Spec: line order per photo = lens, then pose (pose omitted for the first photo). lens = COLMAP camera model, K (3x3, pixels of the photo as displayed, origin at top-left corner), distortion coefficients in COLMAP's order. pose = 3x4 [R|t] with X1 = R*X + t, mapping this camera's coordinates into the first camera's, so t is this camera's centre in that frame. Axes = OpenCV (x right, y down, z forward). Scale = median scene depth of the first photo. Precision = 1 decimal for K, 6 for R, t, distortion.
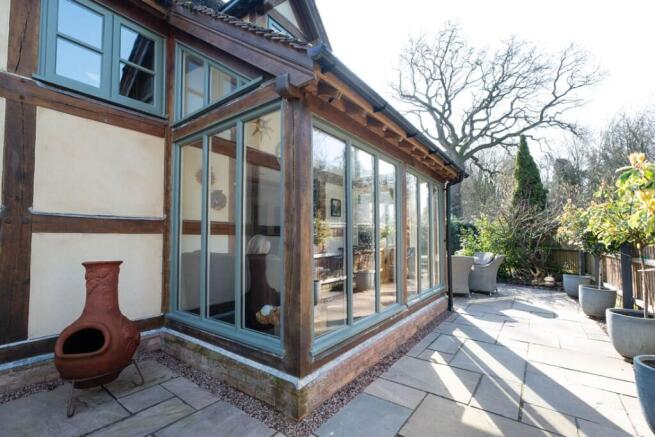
lens RADIAL K [[286.9, 0, 328.8], [0, 286.9, 233.1], [0, 0, 1]] dist [-0.002549, -0.000391]
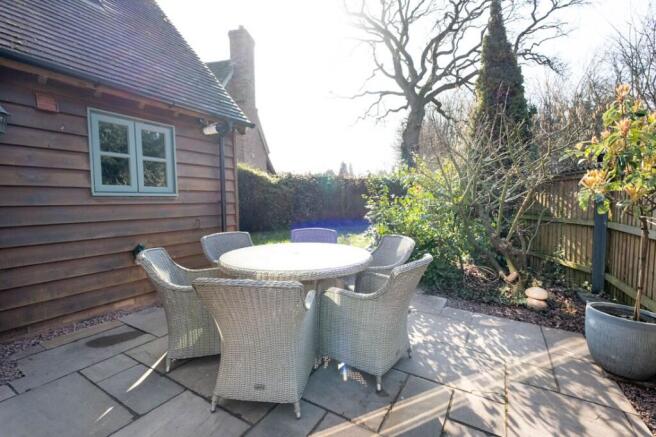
lens RADIAL K [[291.2, 0, 328.0], [0, 291.2, 218.5], [0, 0, 1]] dist [0.000157, 0.000161]
pose [[0.995221, -0.005386, 0.097503, 0.123372], [-0.003189, 0.996153, 0.087575, 0.001591], [-0.097600, -0.087468, 0.991375, 0.182028]]
